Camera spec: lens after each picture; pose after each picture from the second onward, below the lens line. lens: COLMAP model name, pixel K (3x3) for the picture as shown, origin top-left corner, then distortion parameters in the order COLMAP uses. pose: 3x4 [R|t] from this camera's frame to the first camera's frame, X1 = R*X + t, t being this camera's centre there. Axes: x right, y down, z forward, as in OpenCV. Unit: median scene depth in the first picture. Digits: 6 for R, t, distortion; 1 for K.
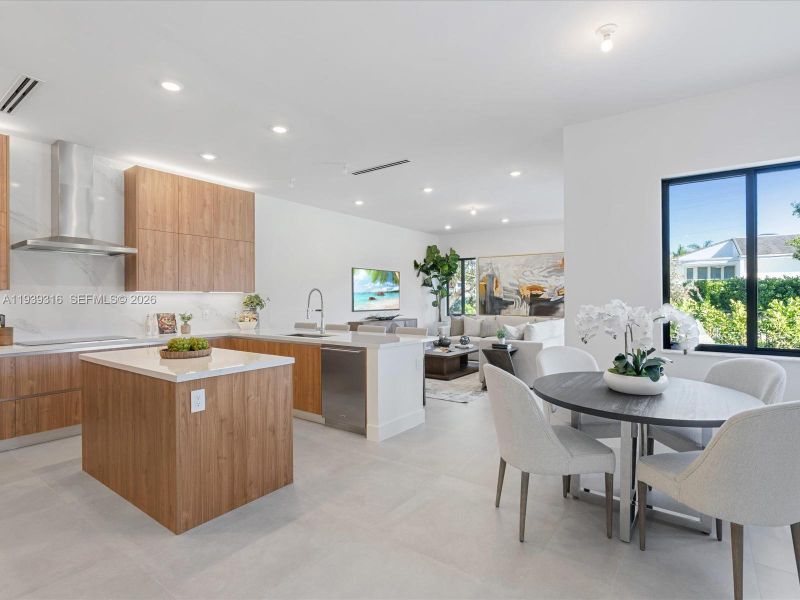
lens RADIAL K [[414.0, 0, 411.3], [0, 414.0, 298.1], [0, 0, 1]] dist [-0.009491, 0.004676]
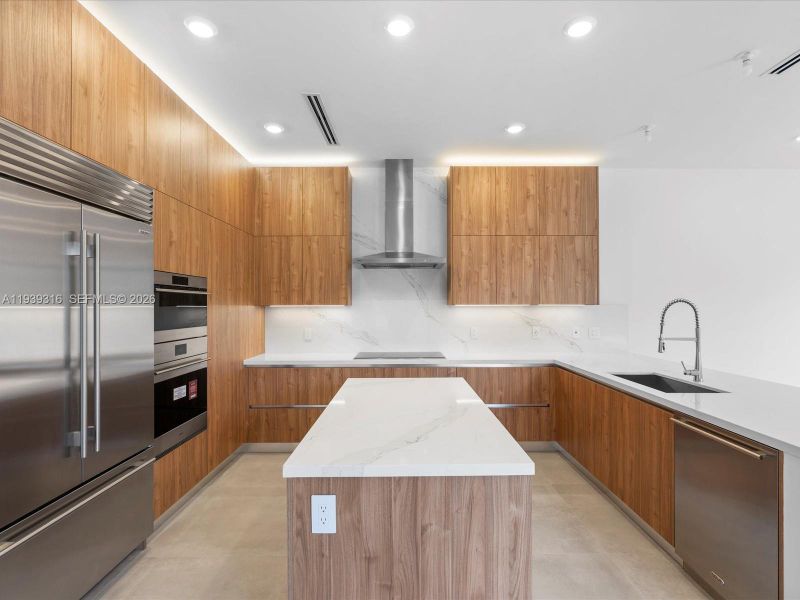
lens RADIAL K [[414.0, 0, 400.8], [0, 414.0, 300.9], [0, 0, 1]] dist [-0.009491, 0.004676]
pose [[0.583013, -0.003663, -0.812454, 0.003785], [-0.000070, 0.999990, -0.004559, -0.020083], [0.812463, 0.002715, 0.583007, 0.349721]]
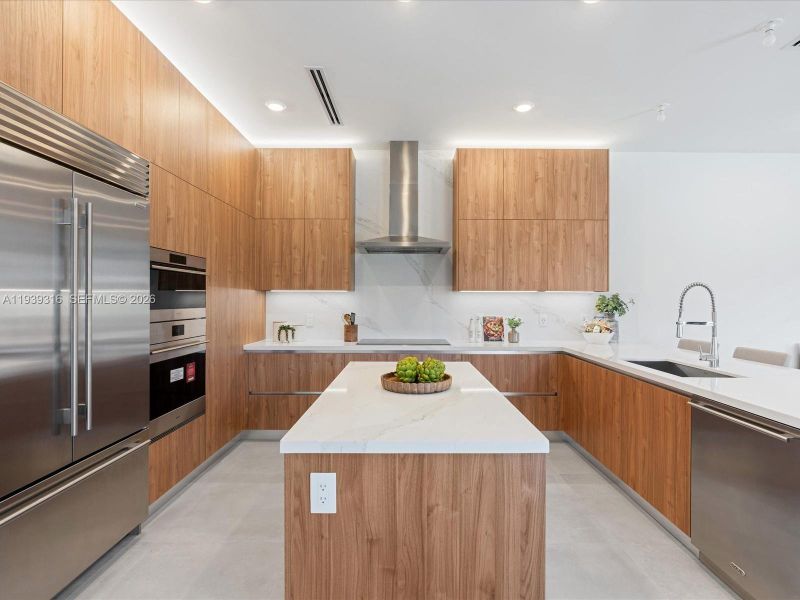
lens RADIAL K [[414.0, 0, 401.1], [0, 414.0, 297.4], [0, 0, 1]] dist [-0.009491, 0.004676]
pose [[0.576877, 0.002797, -0.816826, -0.012413], [-0.005886, 0.999982, -0.000733, -0.001353], [0.816810, 0.005231, 0.576884, 0.359495]]
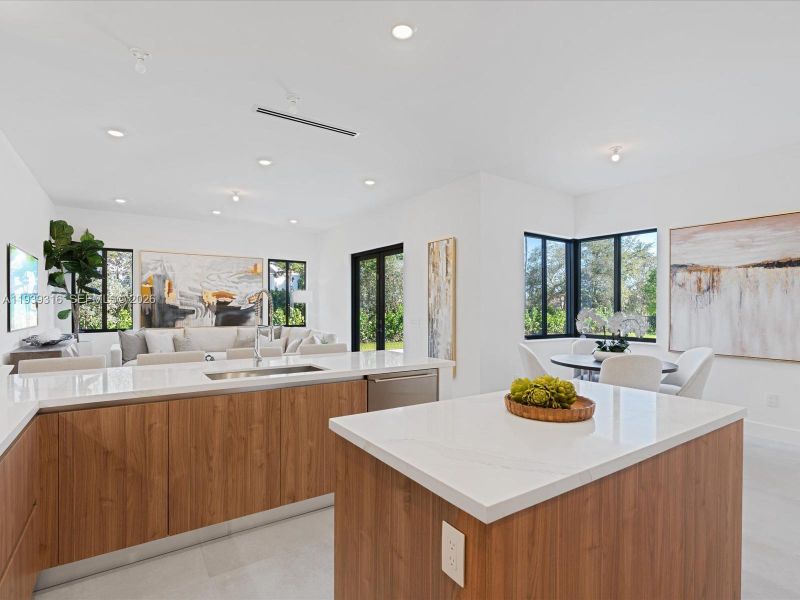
lens RADIAL K [[414.0, 0, 386.3], [0, 414.0, 302.3], [0, 0, 1]] dist [-0.009491, 0.004676]
pose [[0.356903, 0.010242, 0.934085, -0.701640], [-0.004873, 0.999947, -0.009102, -0.003076], [-0.934129, -0.001303, 0.356934, 0.637034]]
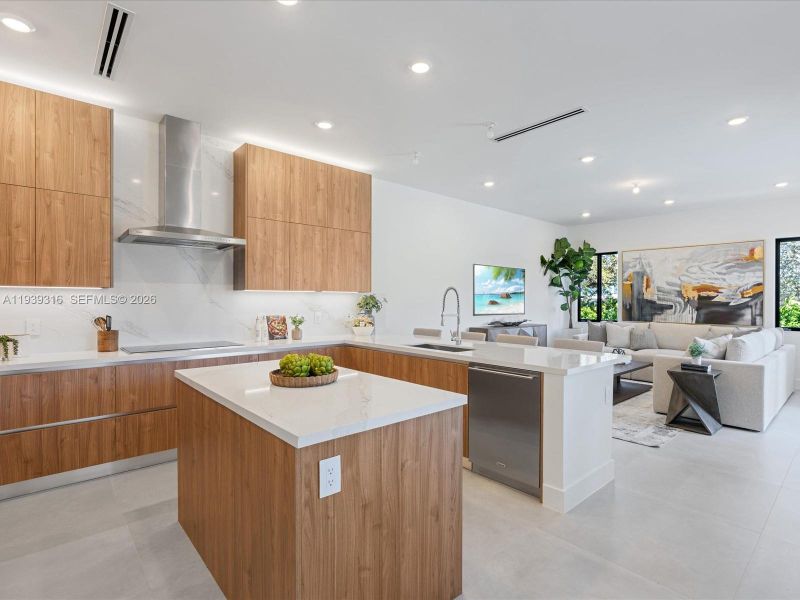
lens RADIAL K [[414.0, 0, 411.6], [0, 414.0, 302.2], [0, 0, 1]] dist [-0.009491, 0.004676]
pose [[0.976736, 0.007850, -0.214304, -0.132166], [-0.006549, 0.999956, 0.006777, 0.000562], [0.214347, -0.005216, 0.976744, 0.215196]]
